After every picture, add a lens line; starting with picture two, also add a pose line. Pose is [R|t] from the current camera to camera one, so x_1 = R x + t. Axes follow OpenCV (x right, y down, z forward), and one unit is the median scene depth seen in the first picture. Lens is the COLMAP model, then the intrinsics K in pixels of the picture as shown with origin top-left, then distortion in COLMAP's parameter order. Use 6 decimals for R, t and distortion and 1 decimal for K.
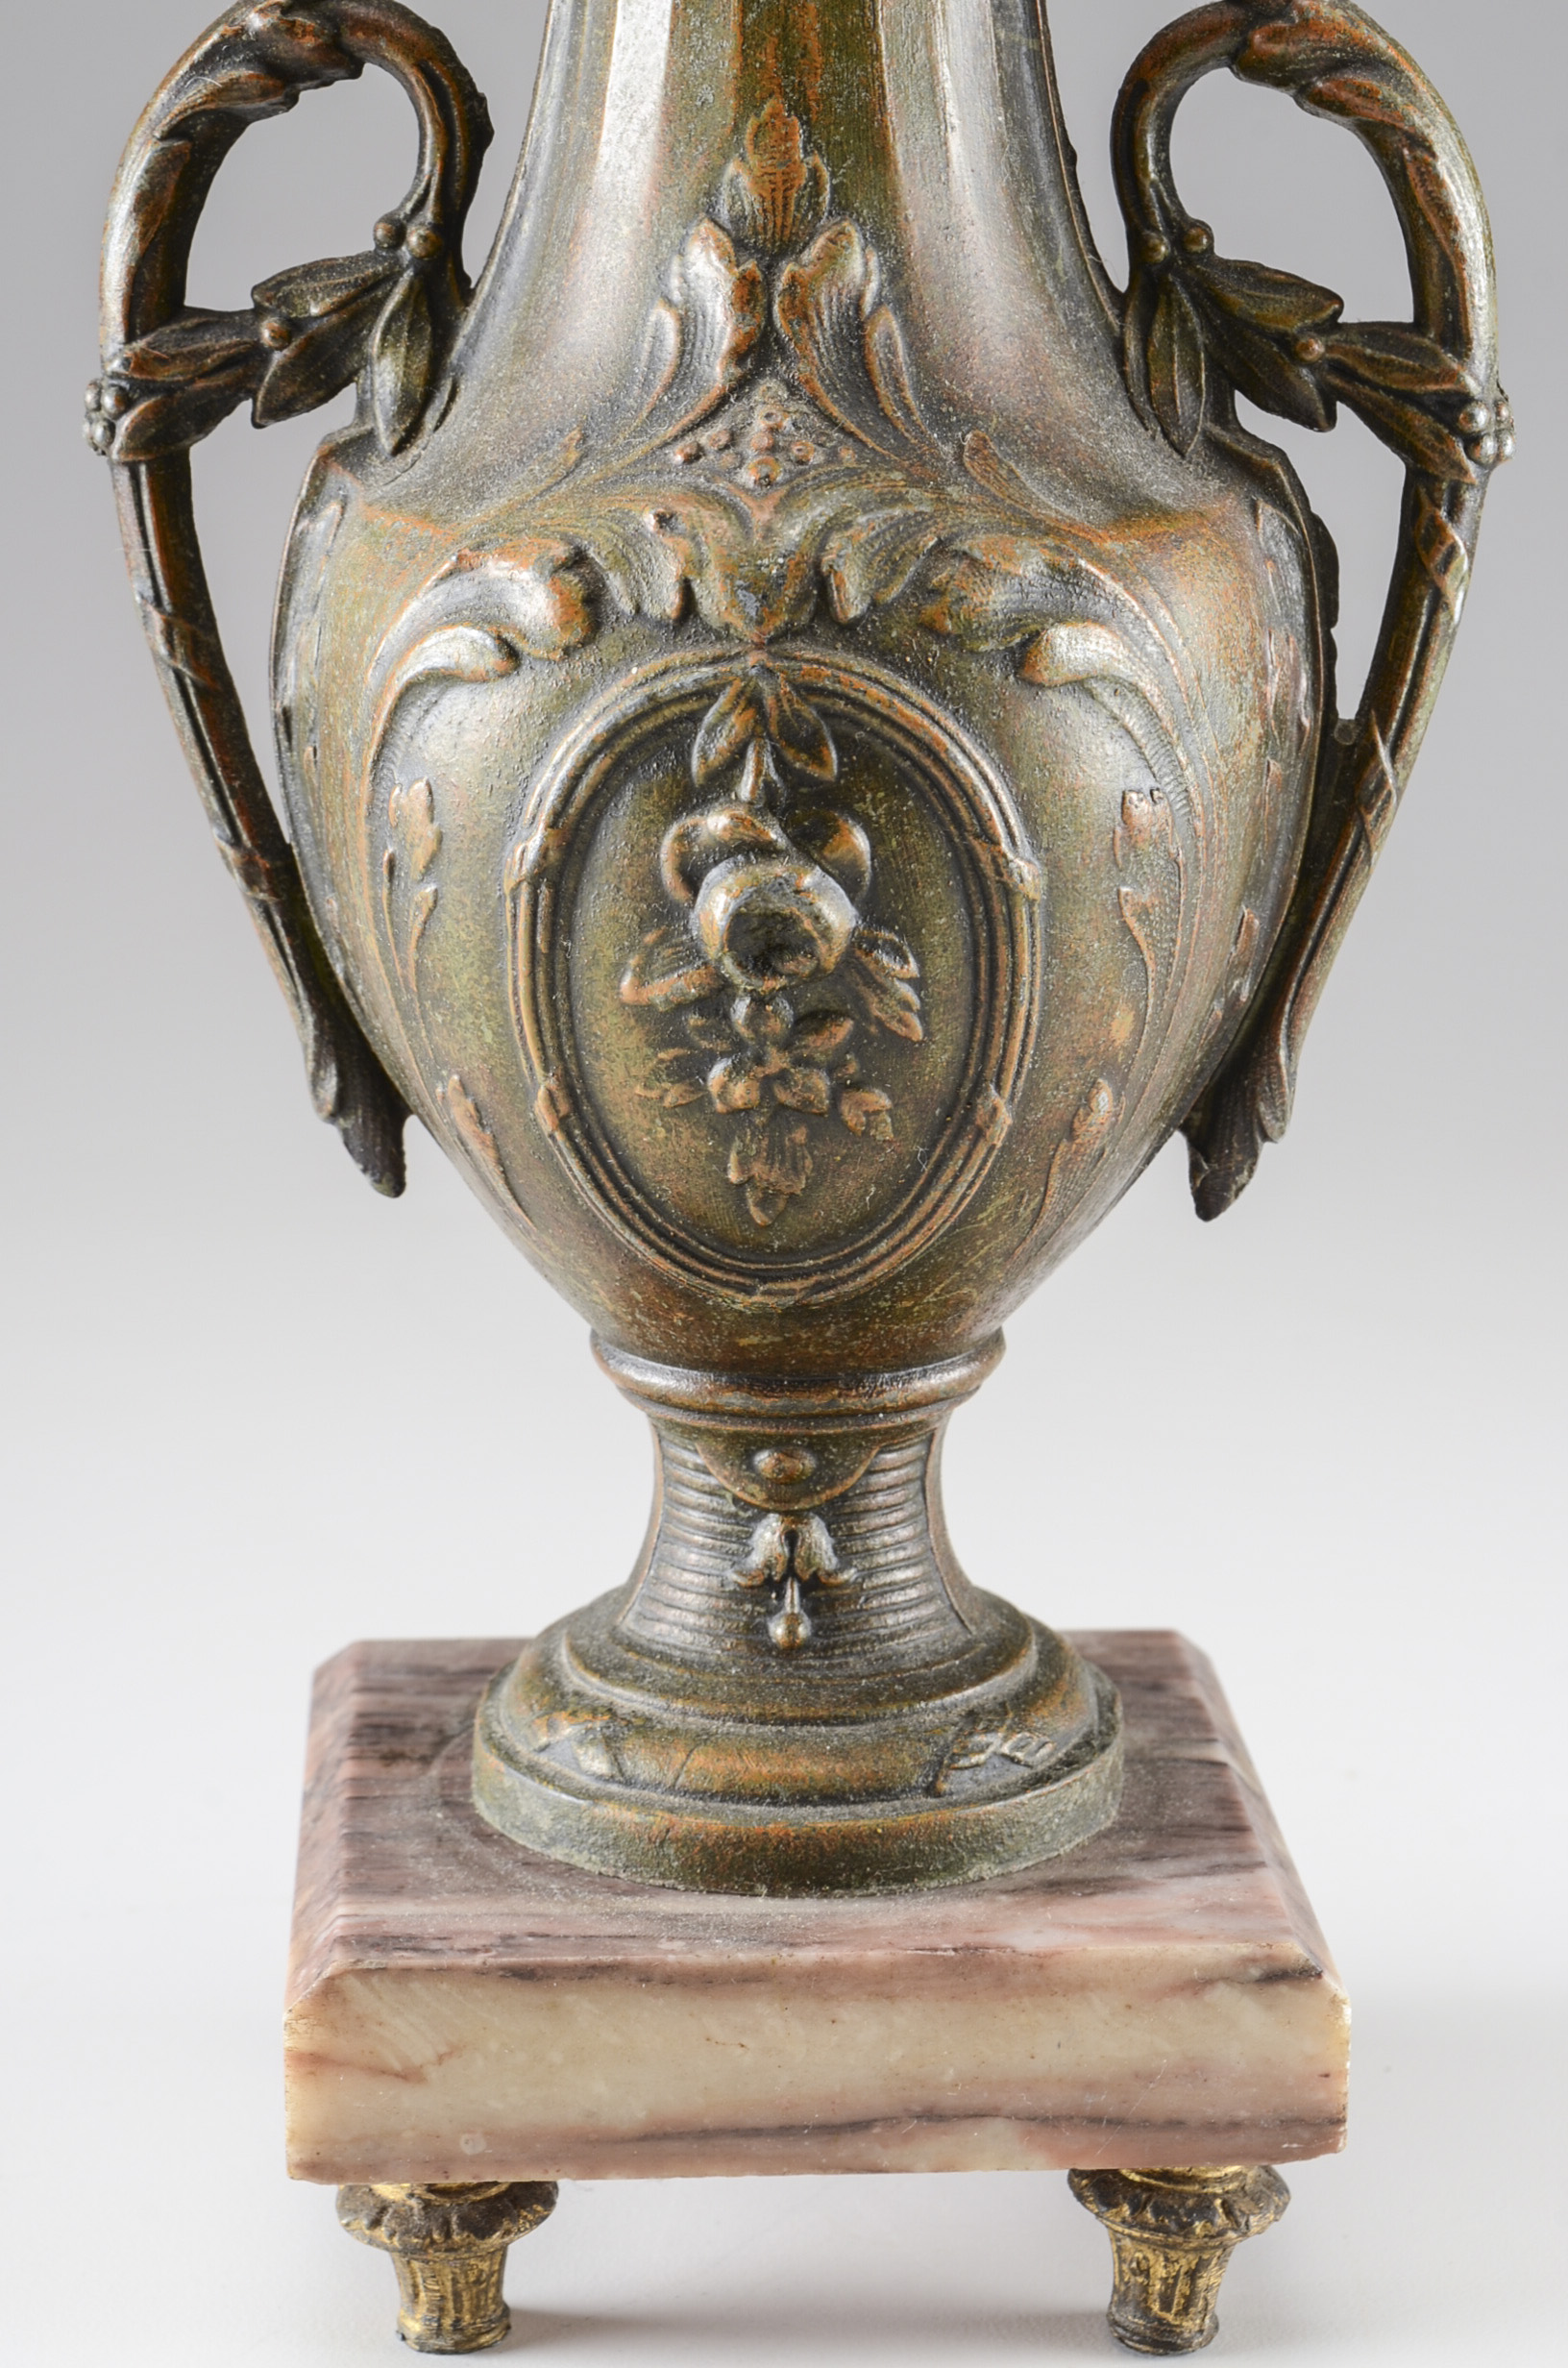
lens RADIAL K [[5101.9, 0, 768.8], [0, 5101.9, 1189.0], [0, 0, 1]] dist [-0.033550, 0.000000]
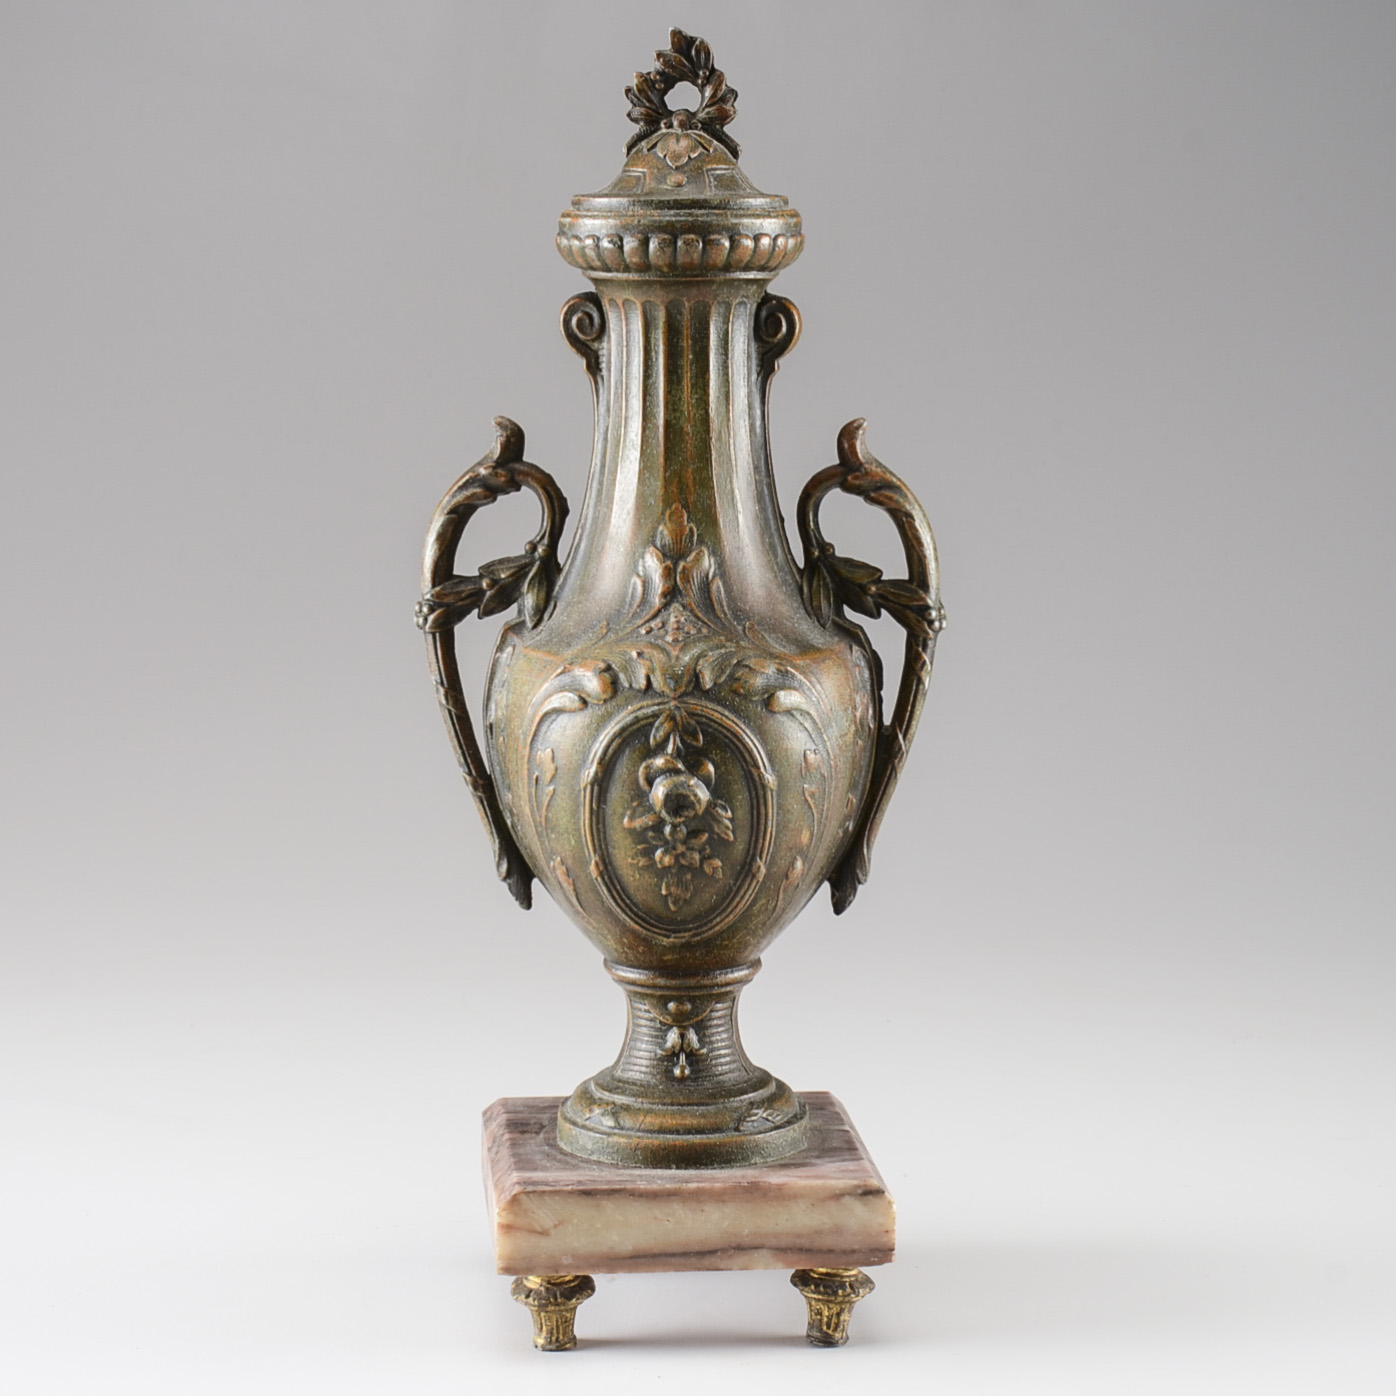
lens RADIAL K [[3622.9, 0, 702.0], [0, 3622.9, 691.7], [0, 0, 1]] dist [-0.017750, 0.000000]
pose [[0.999016, -0.005597, 0.043990, -0.068780], [0.010392, 0.993927, -0.109546, 0.099940], [-0.043110, 0.109896, 0.993008, -0.905328]]
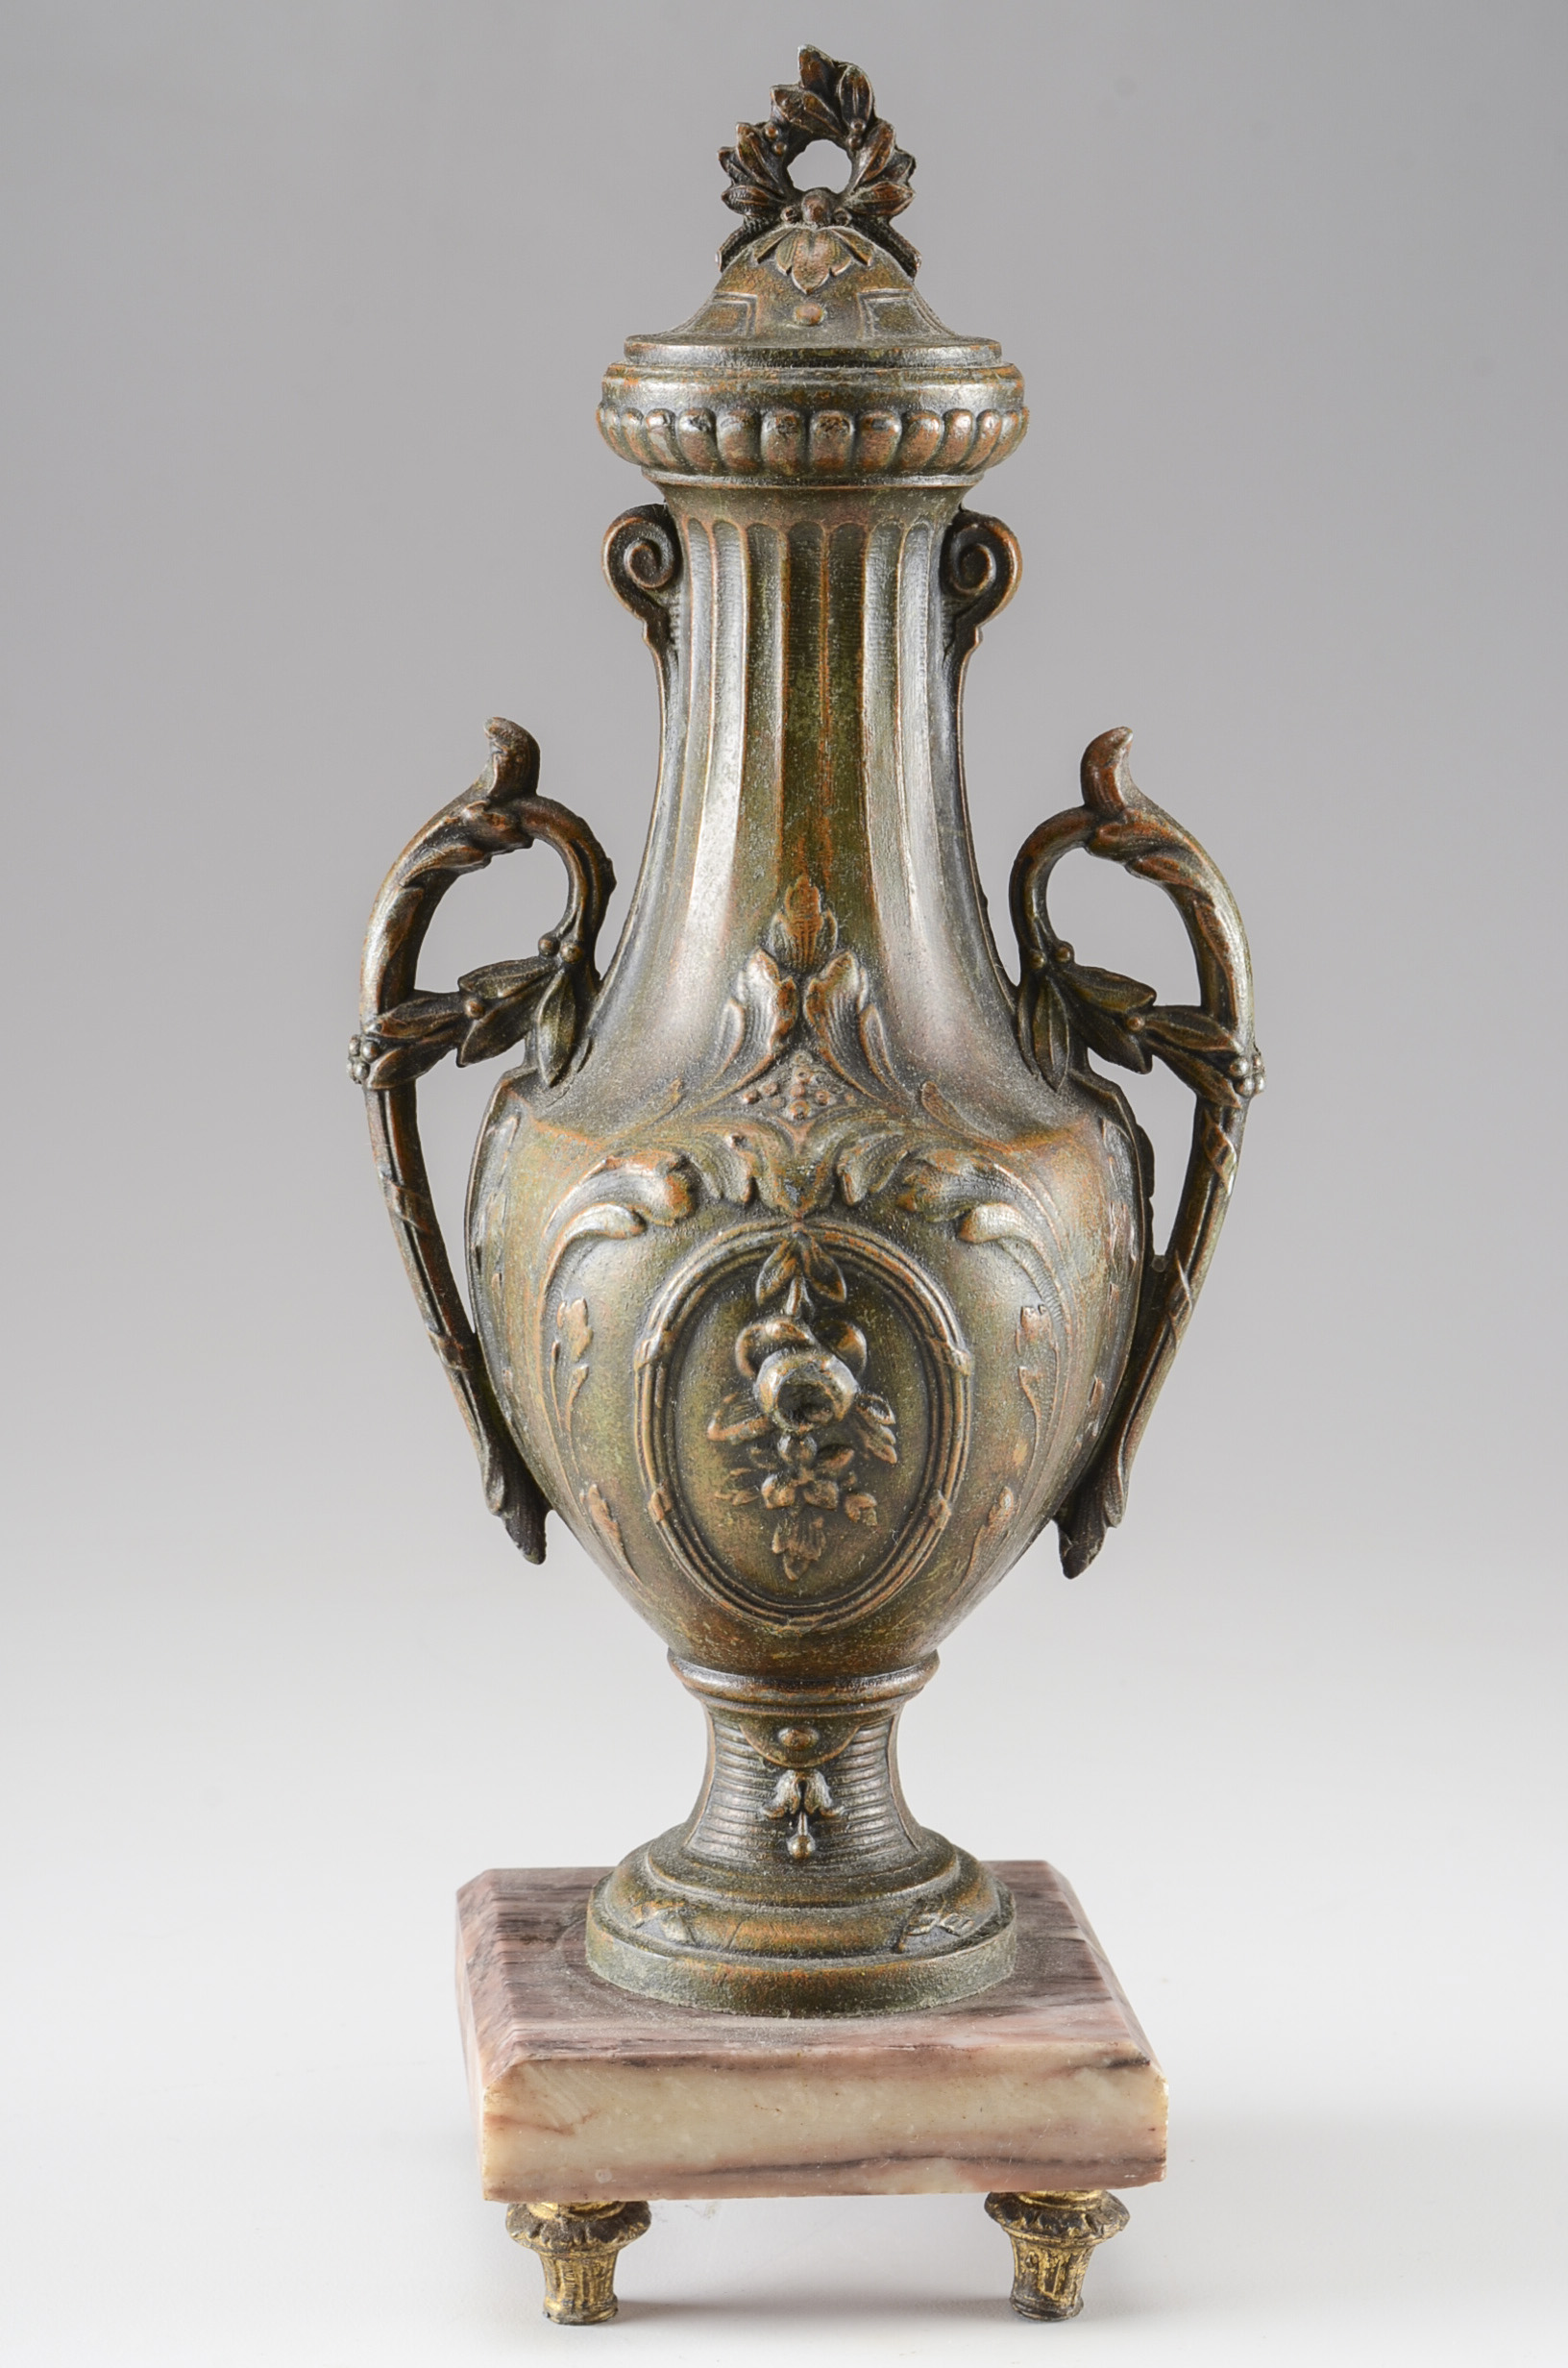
lens RADIAL K [[5414.5, 0, 763.7], [0, 5414.5, 1185.8], [0, 0, 1]] dist [-0.039849, 0.000000]
pose [[0.999058, 0.001487, 0.043365, -0.080732], [0.001702, 0.997301, -0.073407, 0.008190], [-0.043357, 0.073412, 0.996359, -0.655927]]
